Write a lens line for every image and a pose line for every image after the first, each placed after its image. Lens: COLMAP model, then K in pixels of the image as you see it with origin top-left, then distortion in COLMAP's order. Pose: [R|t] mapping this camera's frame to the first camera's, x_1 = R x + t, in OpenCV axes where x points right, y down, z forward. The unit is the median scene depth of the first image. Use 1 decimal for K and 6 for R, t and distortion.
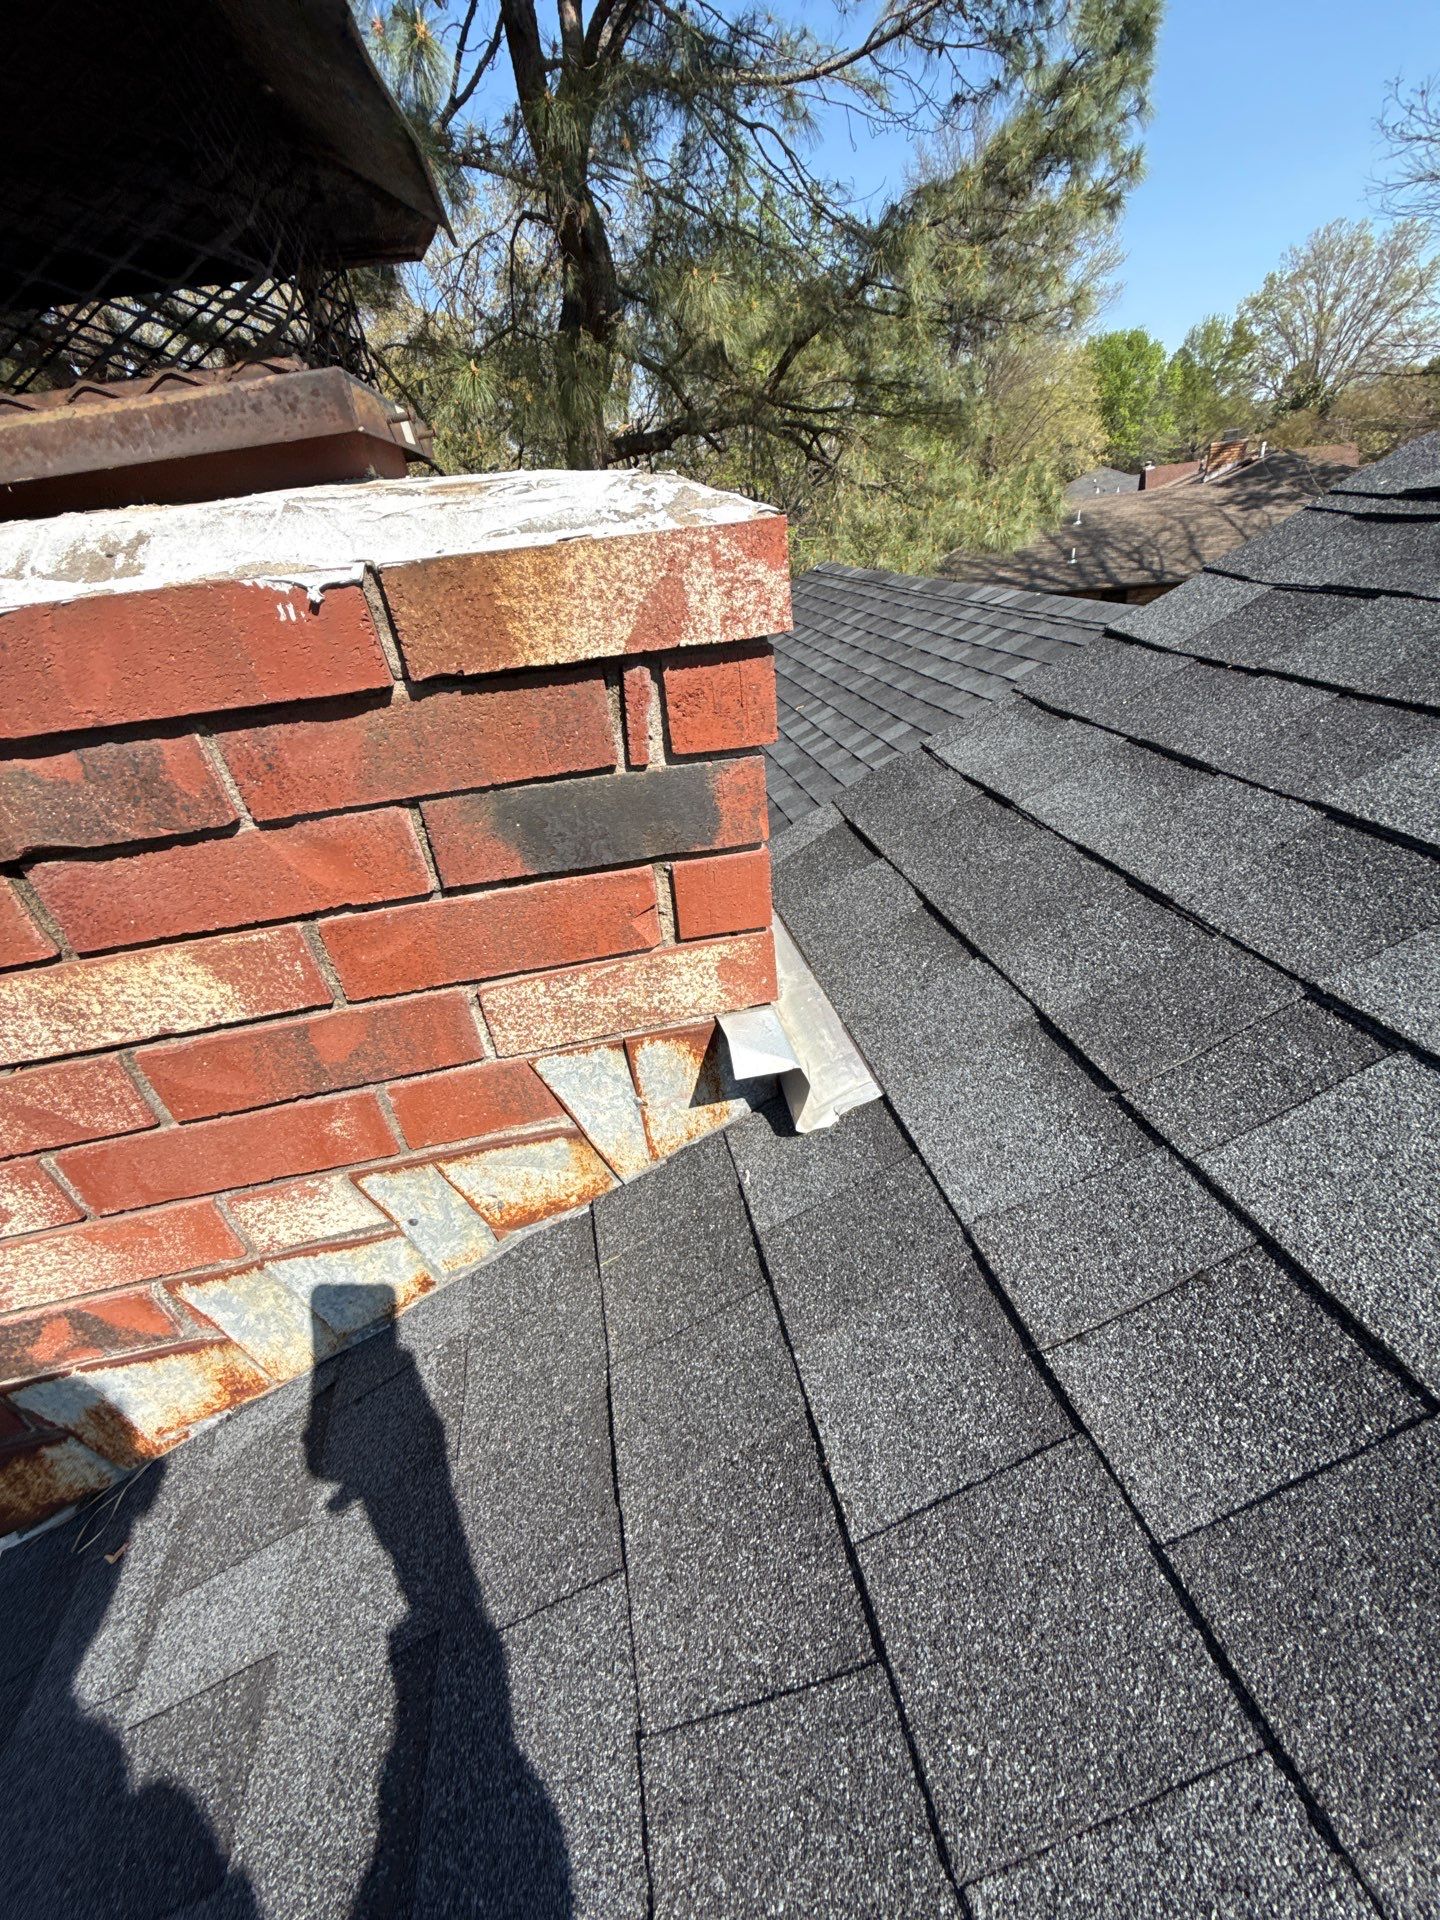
lens RADIAL K [[761.7, 0, 720.0], [0, 761.7, 960.0], [0, 0, 1]] dist [-0.003390, 0.000354]
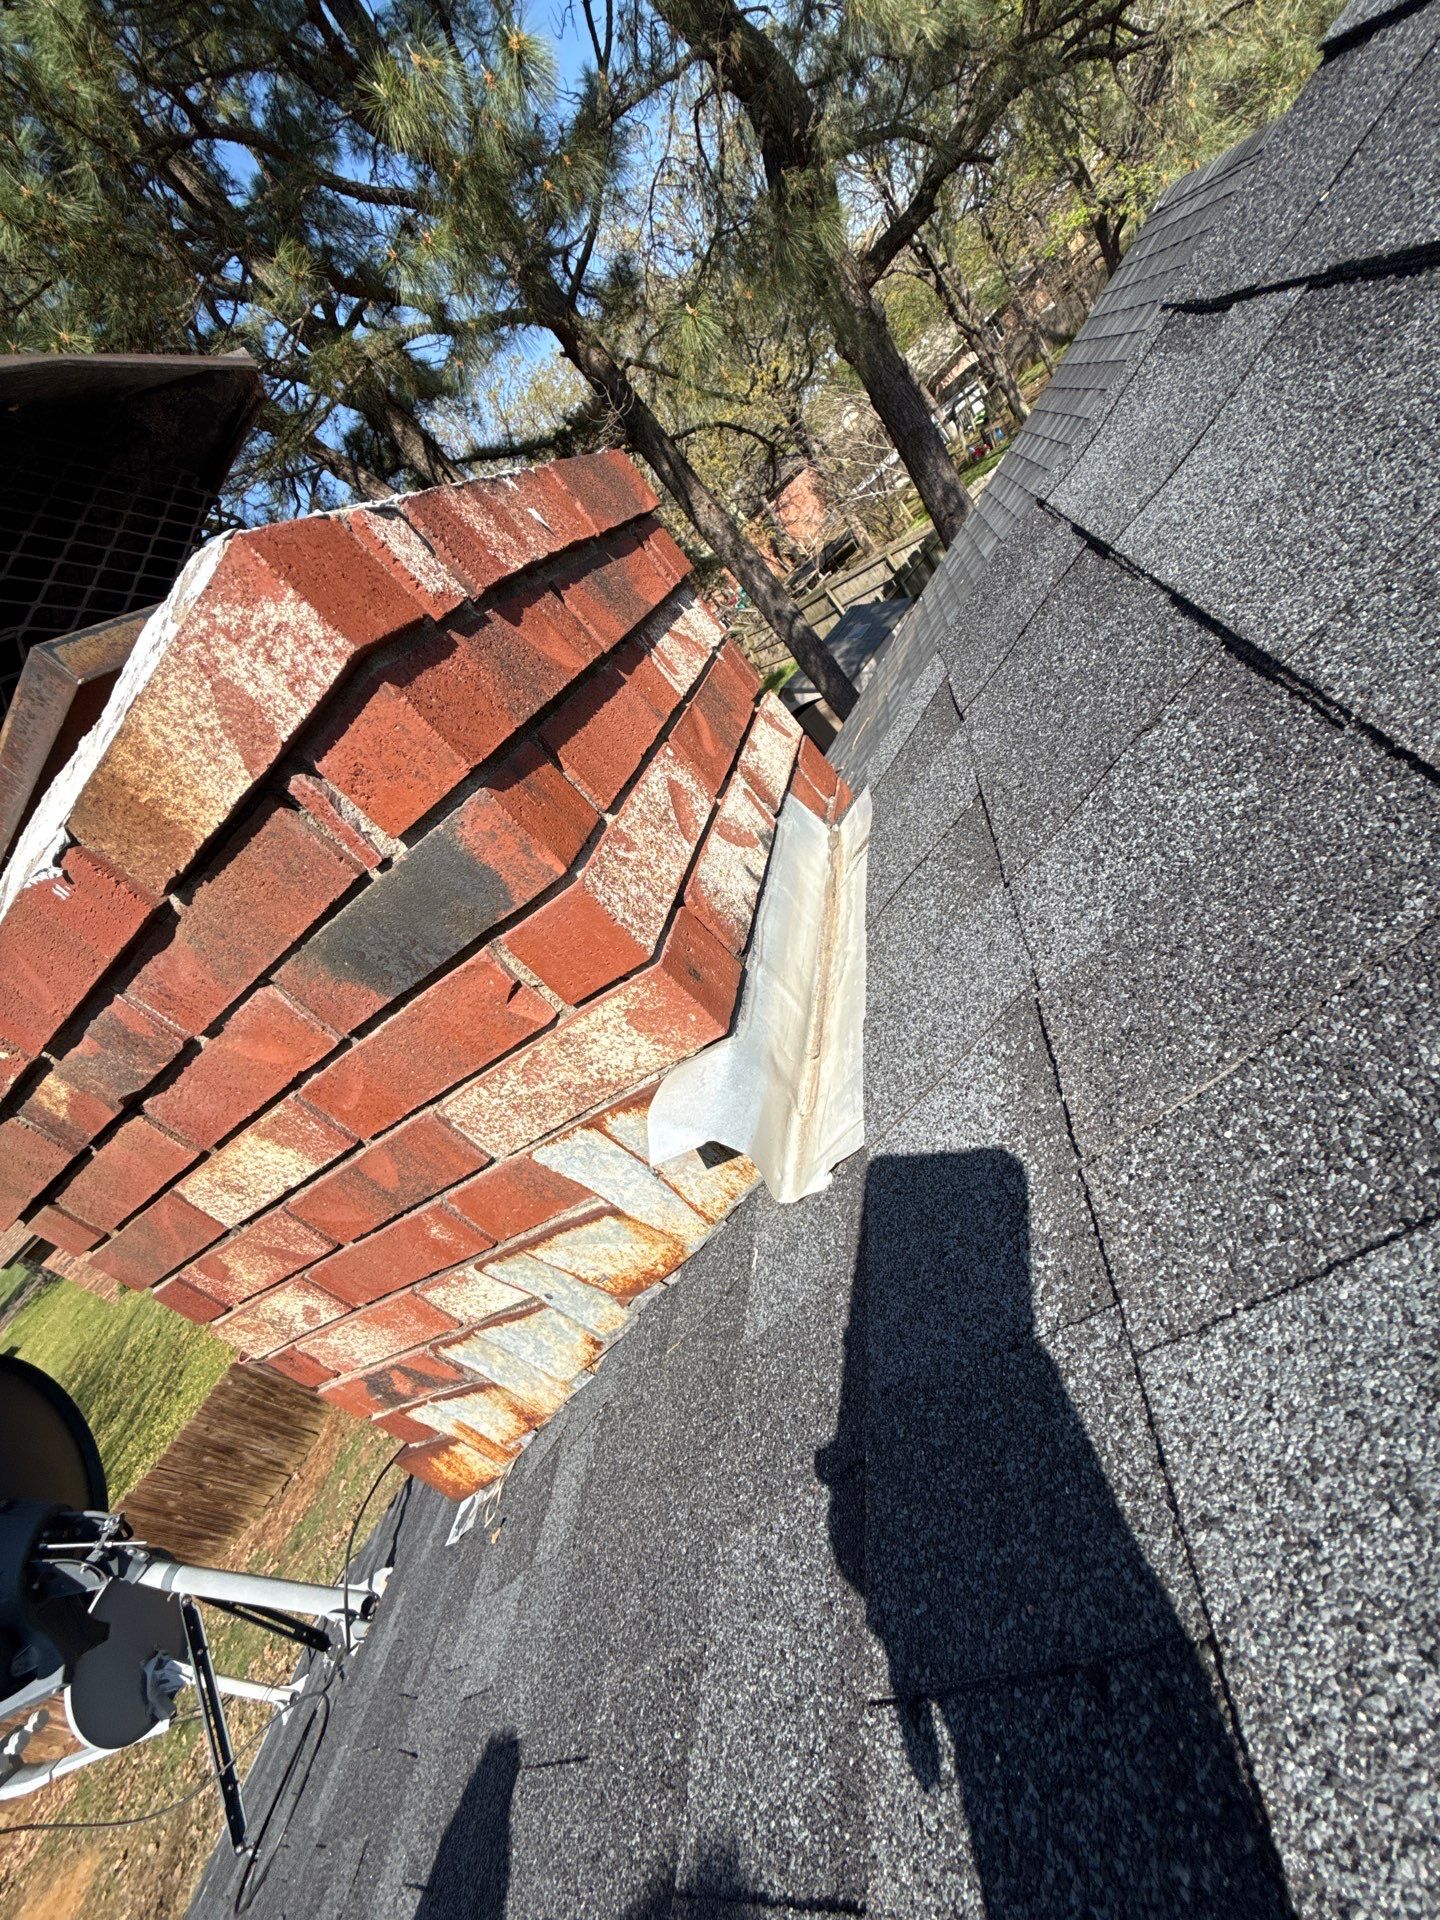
lens RADIAL K [[761.7, 0, 720.0], [0, 761.7, 960.0], [0, 0, 1]] dist [-0.003390, 0.000354]
pose [[0.763817, -0.264180, -0.588891, 0.580820], [0.343267, 0.938931, 0.024022, -0.038569], [0.546582, -0.220495, 0.807855, 0.429452]]
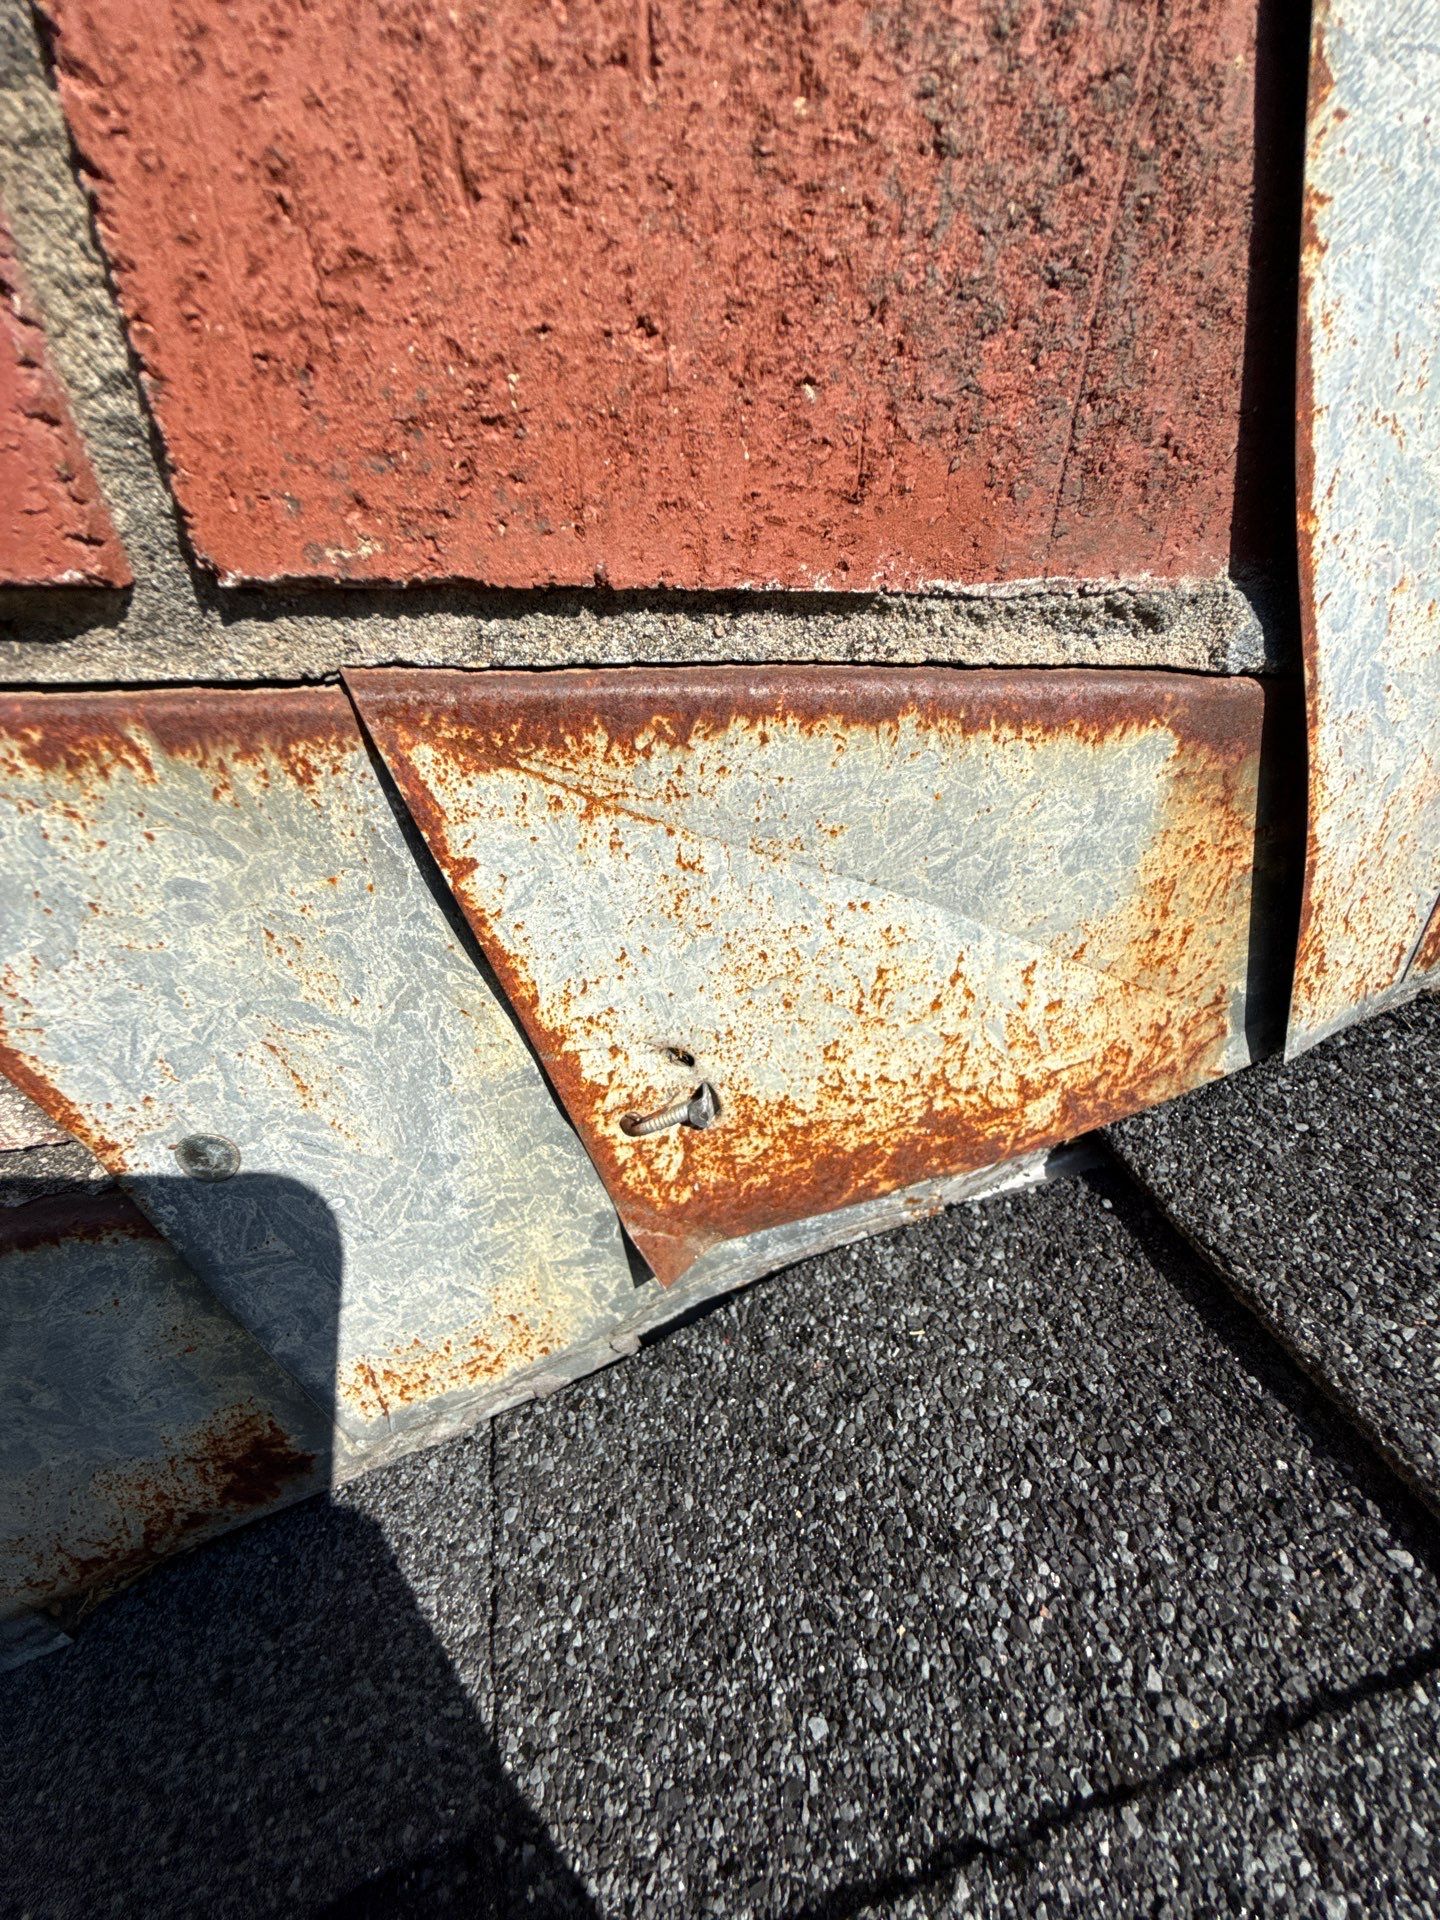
lens RADIAL K [[761.7, 0, 720.0], [0, 761.7, 960.0], [0, 0, 1]] dist [-0.003390, 0.000354]
pose [[0.990587, 0.100323, 0.093126, -0.347264], [-0.101039, 0.994878, 0.002993, 0.323063], [-0.092349, -0.012374, 0.995650, 0.920250]]
